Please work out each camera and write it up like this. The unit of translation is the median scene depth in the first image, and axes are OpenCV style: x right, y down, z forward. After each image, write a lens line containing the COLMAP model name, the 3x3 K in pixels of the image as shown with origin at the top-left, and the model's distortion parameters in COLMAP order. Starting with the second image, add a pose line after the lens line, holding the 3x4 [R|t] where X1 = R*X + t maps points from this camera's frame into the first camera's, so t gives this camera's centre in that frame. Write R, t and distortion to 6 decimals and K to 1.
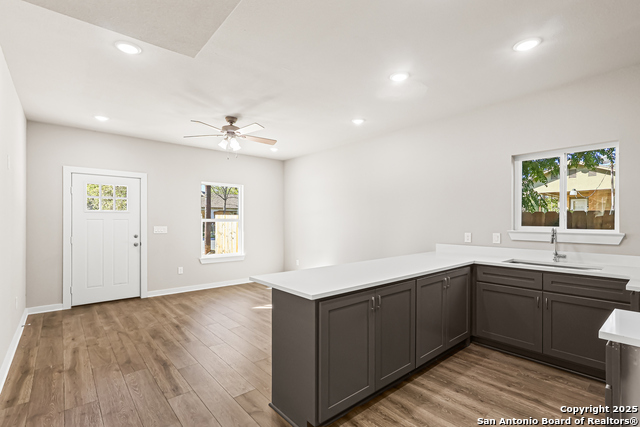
lens RADIAL K [[303.8, 0, 318.3], [0, 303.8, 216.7], [0, 0, 1]] dist [0.001638, -0.000200]
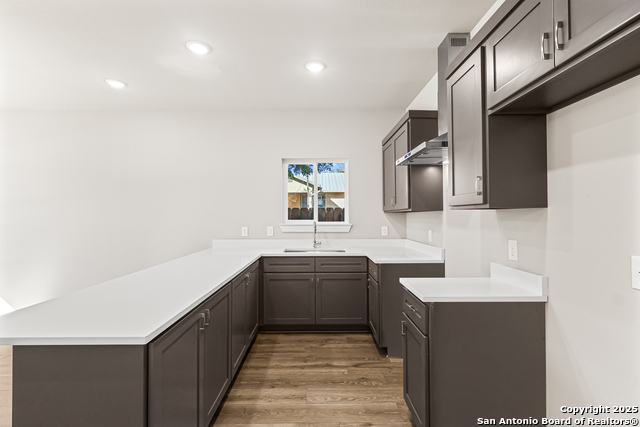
lens RADIAL K [[297.0, 0, 320.0], [0, 297.0, 213.5], [0, 0, 1]] dist [0.001168, -0.000107]
pose [[0.636435, 0.004590, 0.771316, -0.164131], [-0.008831, 0.999960, 0.001336, 0.004758], [-0.771279, -0.007662, 0.636451, 0.226022]]
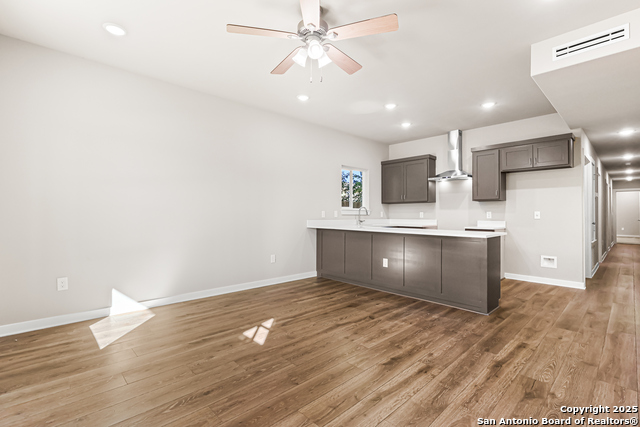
lens RADIAL K [[303.8, 0, 318.3], [0, 303.8, 216.7], [0, 0, 1]] dist [0.001638, -0.000200]
pose [[-0.068944, -0.007007, 0.997596, -1.270407], [-0.015986, 0.999855, 0.005918, 0.097443], [-0.997492, -0.015539, -0.069046, 1.536252]]
